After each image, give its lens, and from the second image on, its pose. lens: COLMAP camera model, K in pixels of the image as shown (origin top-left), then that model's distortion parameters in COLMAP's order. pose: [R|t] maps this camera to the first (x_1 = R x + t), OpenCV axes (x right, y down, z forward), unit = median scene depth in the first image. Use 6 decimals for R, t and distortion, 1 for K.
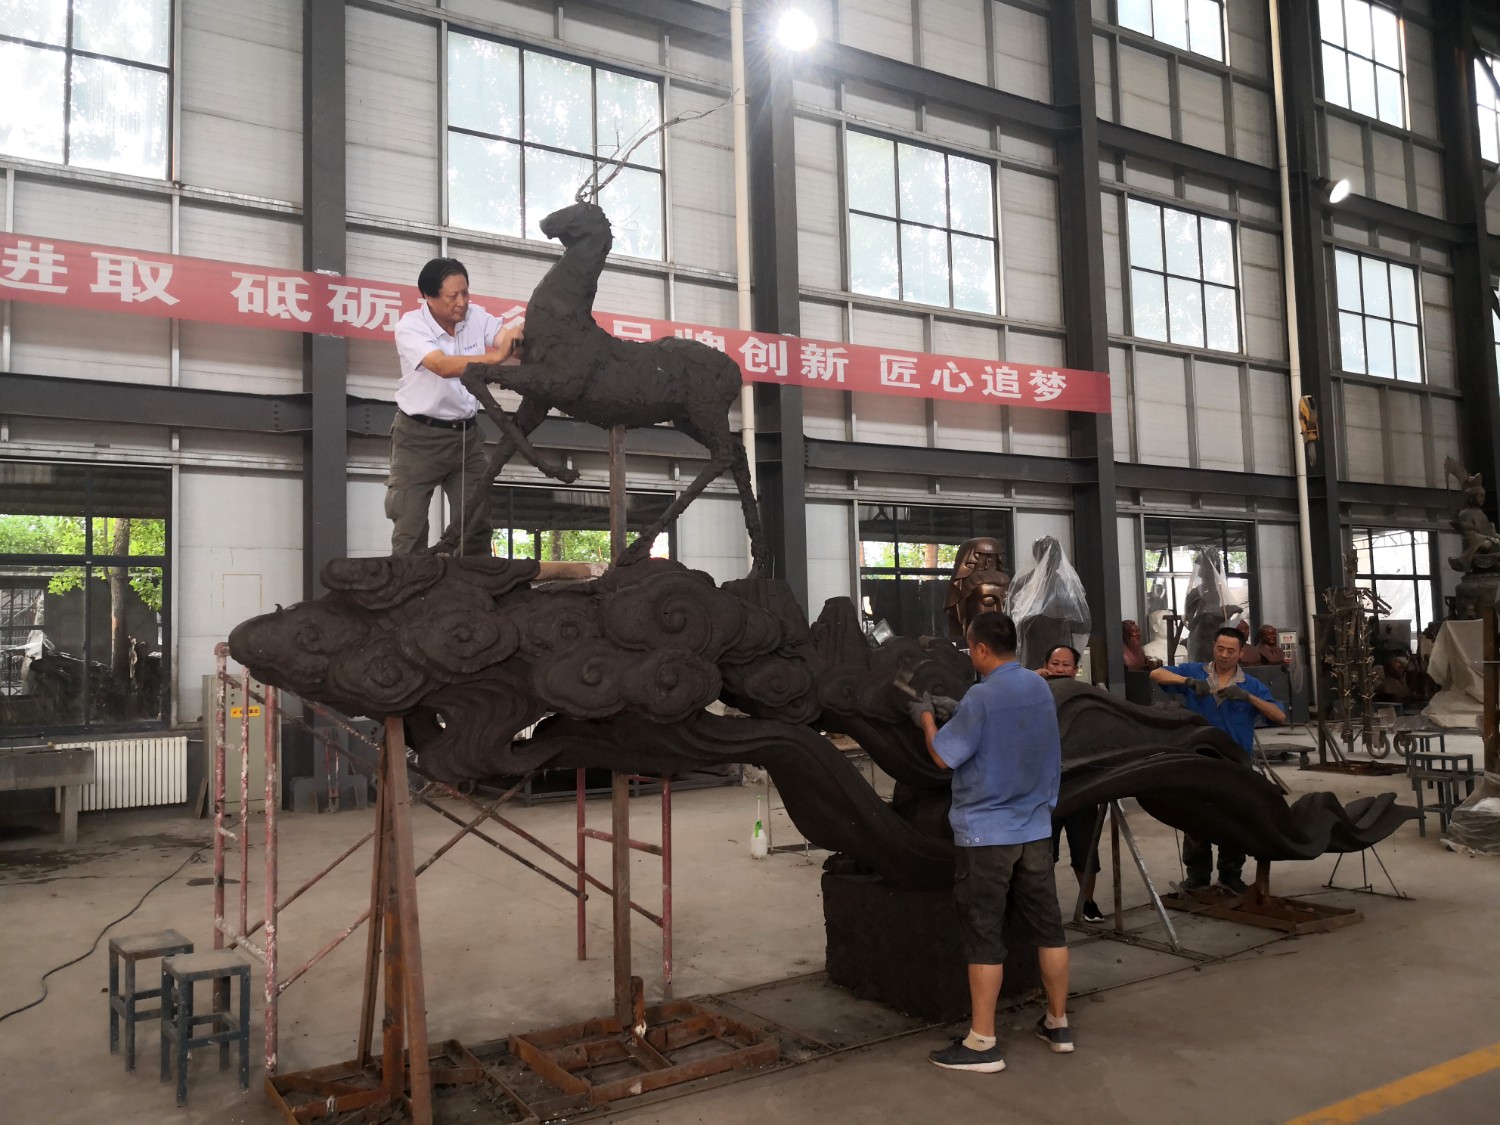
lens RADIAL K [[1207.7, 0, 748.9], [0, 1207.7, 564.7], [0, 0, 1]] dist [-0.008291, -0.014862]
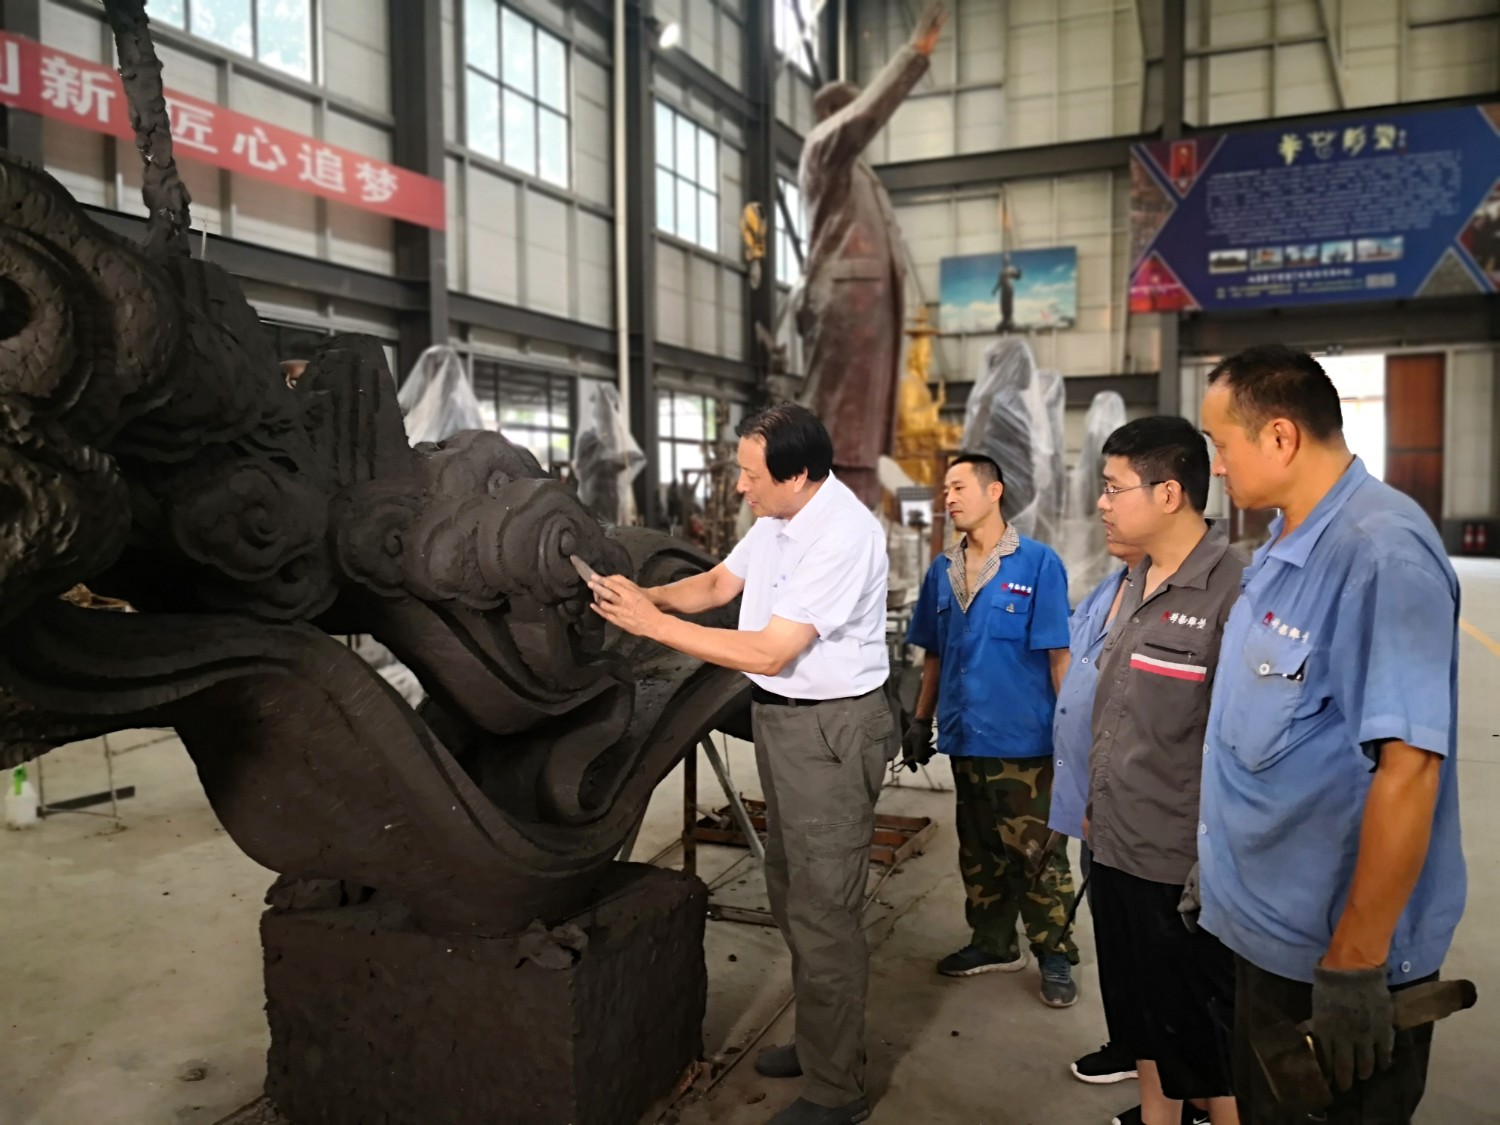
lens RADIAL K [[1207.7, 0, 749.0], [0, 1207.7, 559.6], [0, 0, 1]] dist [-0.008291, -0.014862]
pose [[0.818871, -0.008994, 0.573908, -0.017885], [-0.053274, 0.994370, 0.091596, 0.017301], [-0.571501, -0.105580, 0.813781, 0.154042]]
